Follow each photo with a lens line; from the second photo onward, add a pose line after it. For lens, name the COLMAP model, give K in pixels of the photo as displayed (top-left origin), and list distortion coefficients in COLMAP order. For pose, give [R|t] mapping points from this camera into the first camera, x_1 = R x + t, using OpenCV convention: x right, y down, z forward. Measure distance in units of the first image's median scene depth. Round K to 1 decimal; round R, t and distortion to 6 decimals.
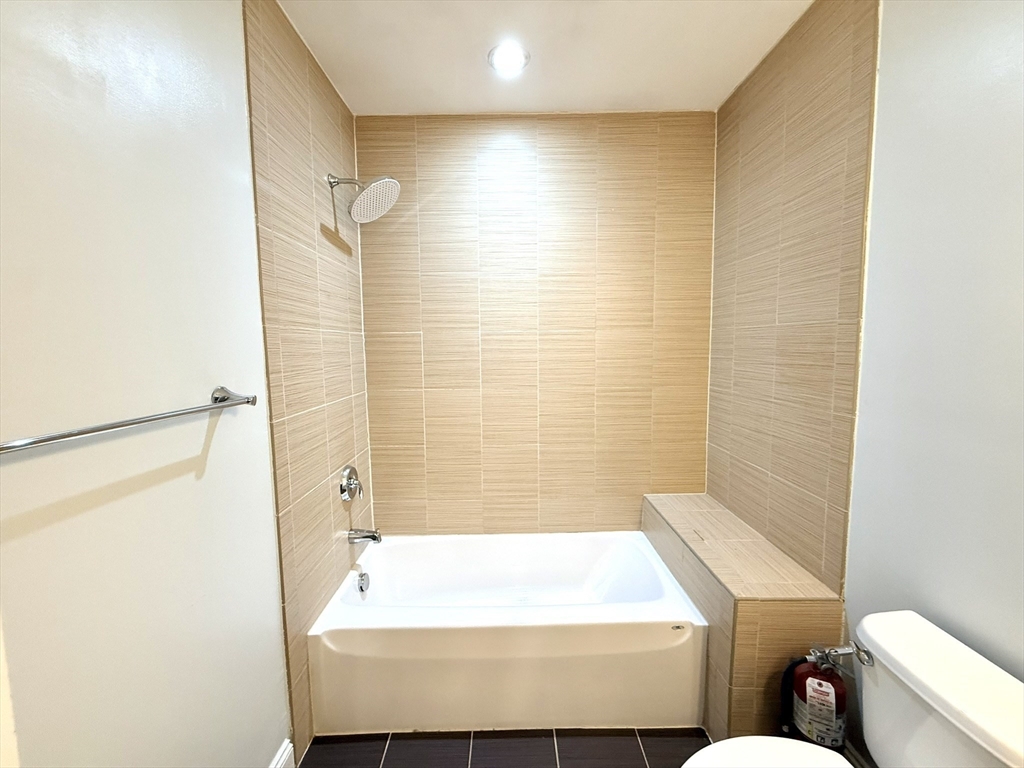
lens RADIAL K [[406.9, 0, 510.2], [0, 406.9, 382.9], [0, 0, 1]] dist [-0.001141, -0.000358]
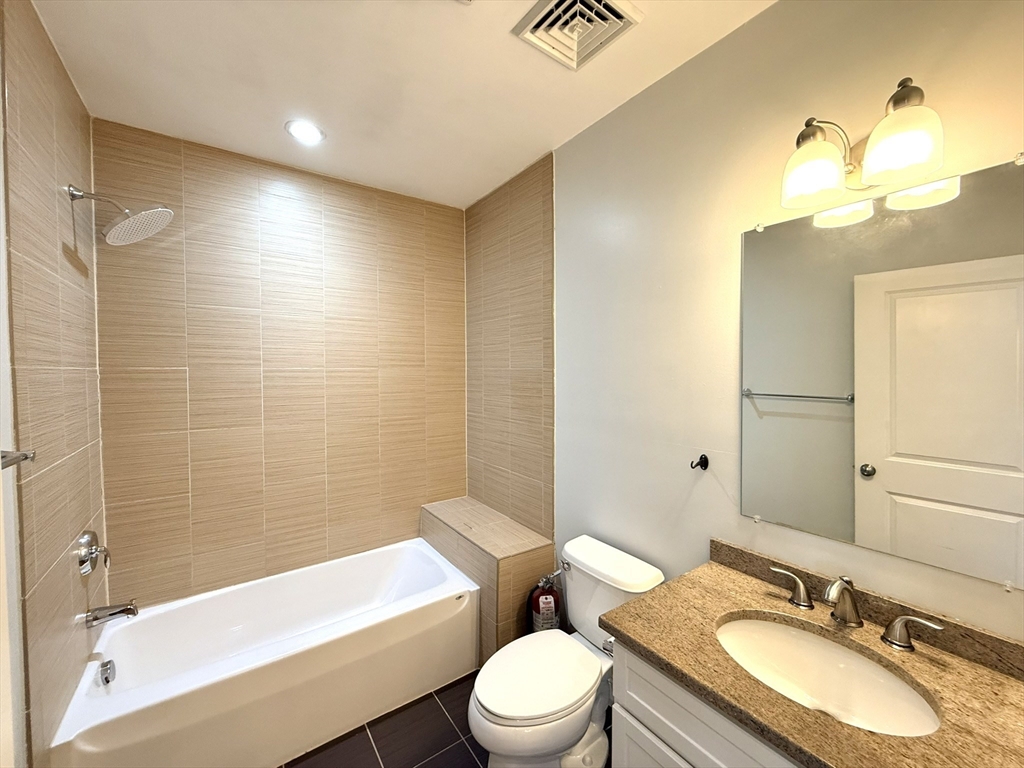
lens RADIAL K [[406.9, 0, 510.2], [0, 406.9, 382.9], [0, 0, 1]] dist [-0.001141, -0.000358]
pose [[0.818958, -0.006901, 0.573812, -0.157189], [0.045017, 0.997619, -0.052252, -0.012046], [-0.572085, 0.068623, 0.817319, -0.167452]]
